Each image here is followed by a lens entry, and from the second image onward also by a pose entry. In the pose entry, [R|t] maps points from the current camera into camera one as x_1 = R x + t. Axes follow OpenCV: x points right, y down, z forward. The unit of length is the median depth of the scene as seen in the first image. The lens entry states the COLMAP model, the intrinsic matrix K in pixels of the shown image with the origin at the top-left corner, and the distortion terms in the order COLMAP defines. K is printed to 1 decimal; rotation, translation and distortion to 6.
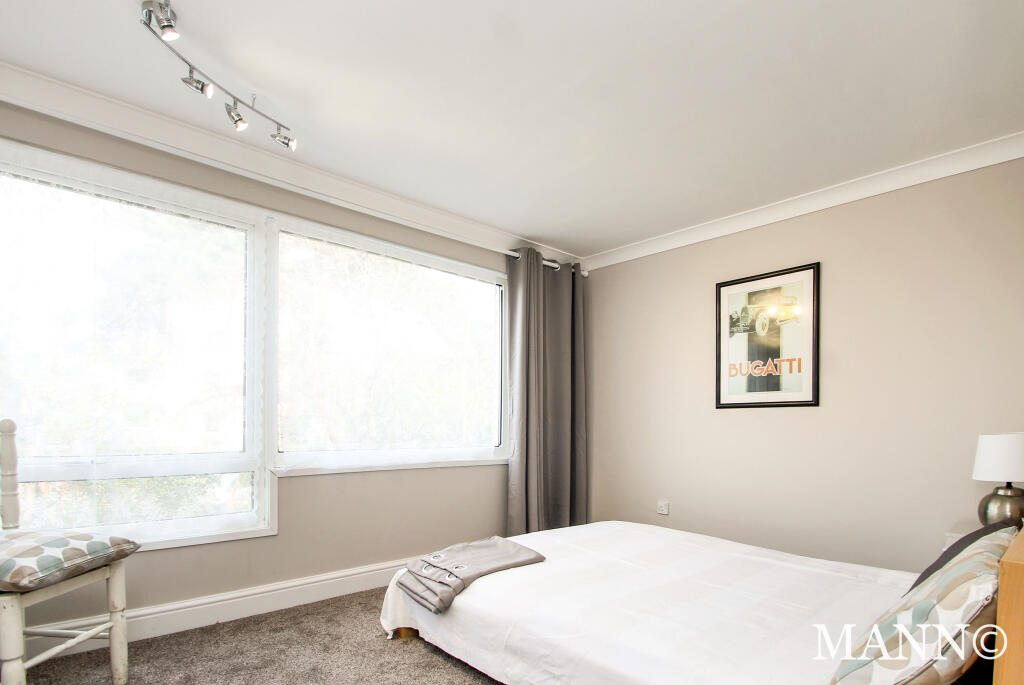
lens RADIAL K [[507.8, 0, 512.0], [0, 507.8, 342.5], [0, 0, 1]] dist [-0.002264, -0.000948]
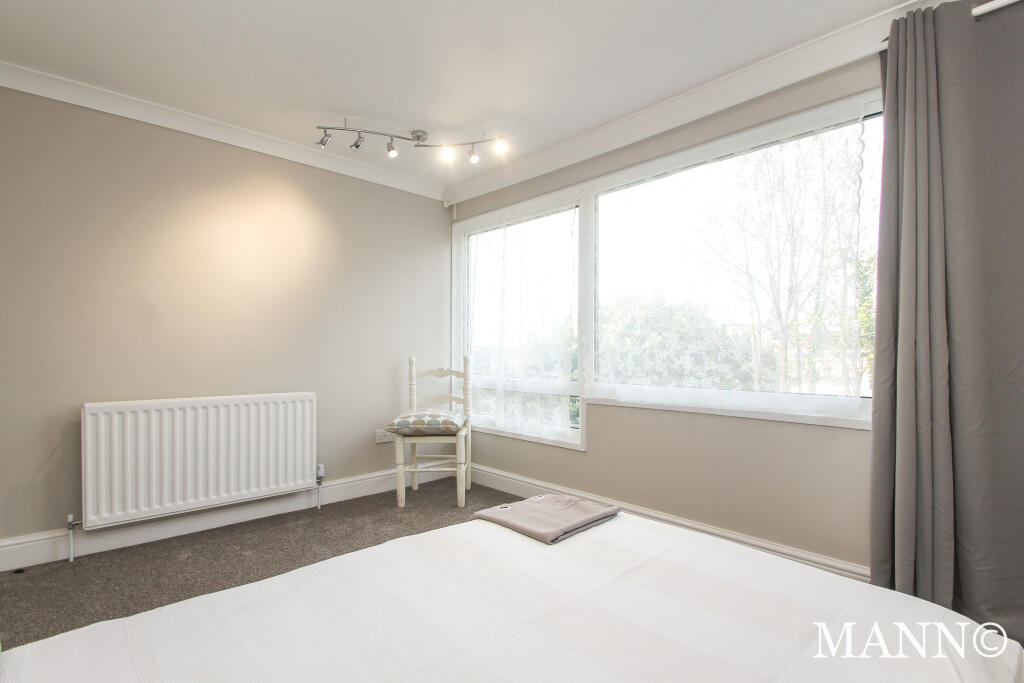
lens RADIAL K [[507.8, 0, 512.0], [0, 507.8, 341.5], [0, 0, 1]] dist [-0.002264, -0.000948]
pose [[0.036481, -0.063127, -0.997338, 0.743142], [0.149896, 0.987058, -0.056994, 0.164130], [0.988029, -0.147417, 0.045471, 0.810867]]
